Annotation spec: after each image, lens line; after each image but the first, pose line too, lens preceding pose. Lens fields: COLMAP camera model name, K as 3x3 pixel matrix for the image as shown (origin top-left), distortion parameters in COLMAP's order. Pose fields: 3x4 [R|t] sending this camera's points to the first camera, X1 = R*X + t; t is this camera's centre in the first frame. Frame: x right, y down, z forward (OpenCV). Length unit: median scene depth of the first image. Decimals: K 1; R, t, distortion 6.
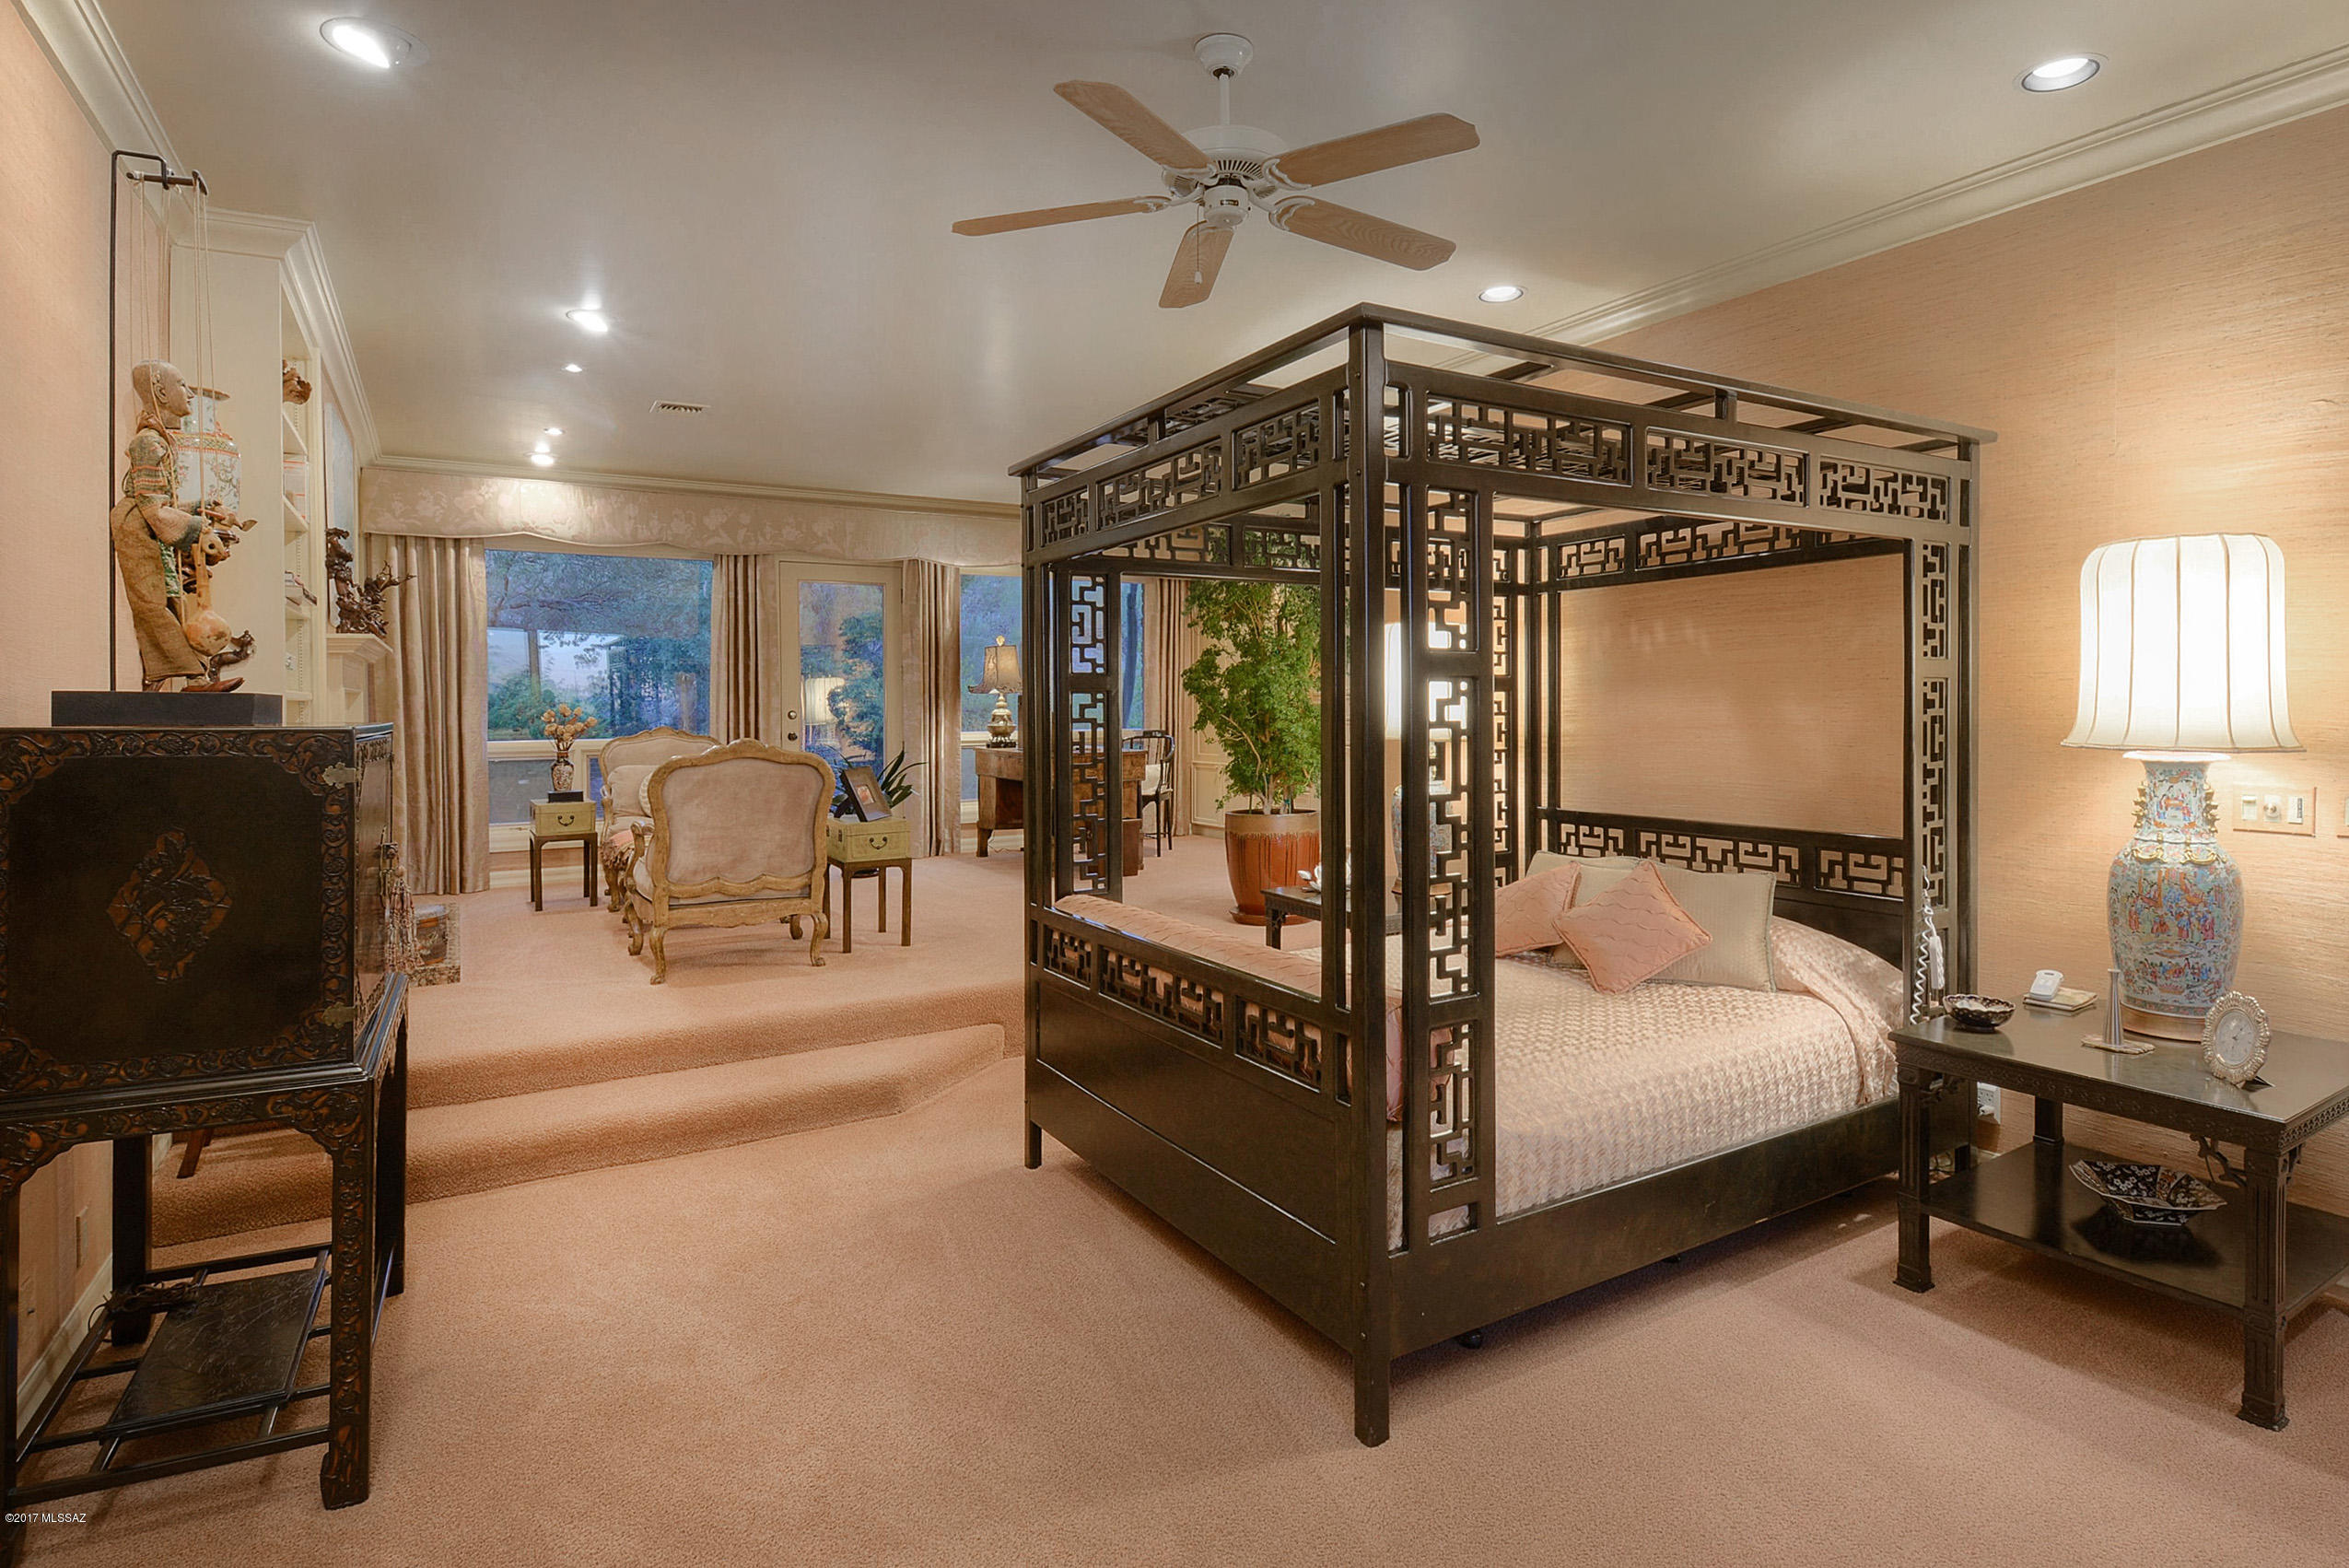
lens RADIAL K [[1067.7, 0, 1290.3], [0, 1067.7, 796.8], [0, 0, 1]] dist [-0.000771, -0.000622]
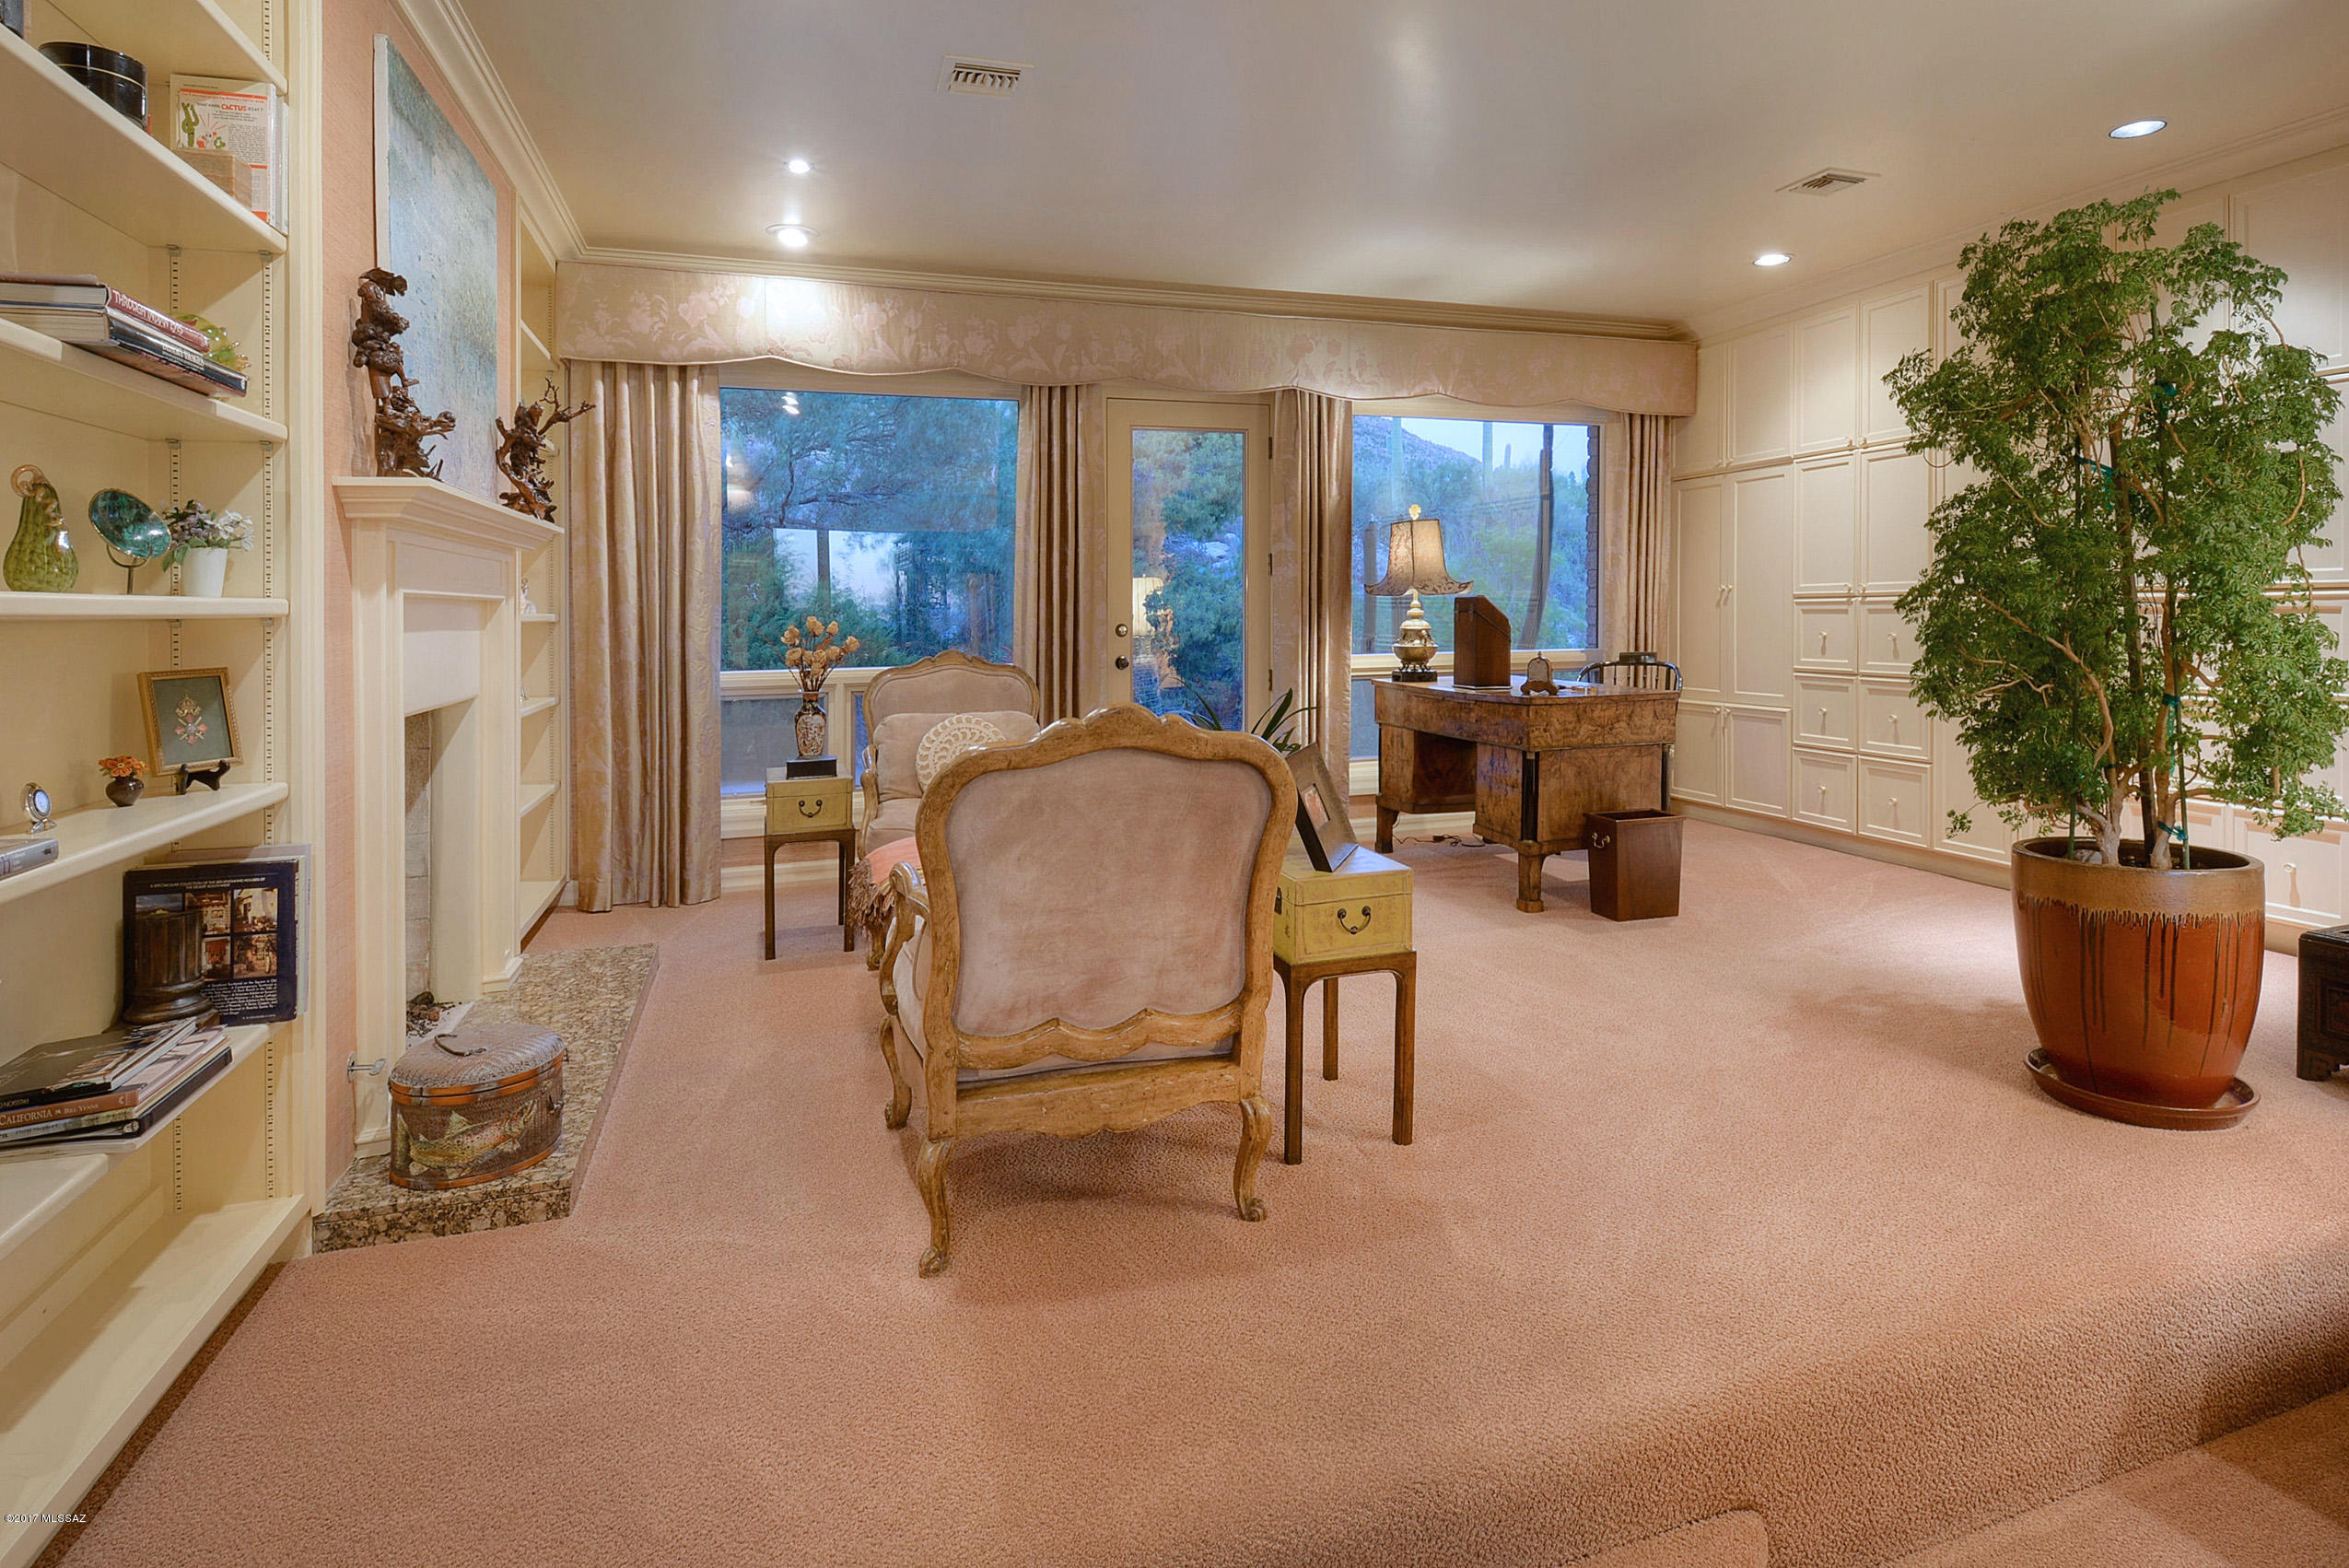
lens RADIAL K [[1151.5, 0, 1174.5], [0, 1151.5, 784.0], [0, 0, 1]] dist [0.000574, 0.000036]
pose [[0.942473, 0.046029, -0.331099, -0.235640], [-0.024175, 0.997266, 0.069825, -0.038843], [0.333408, -0.057804, 0.941009, 0.401498]]
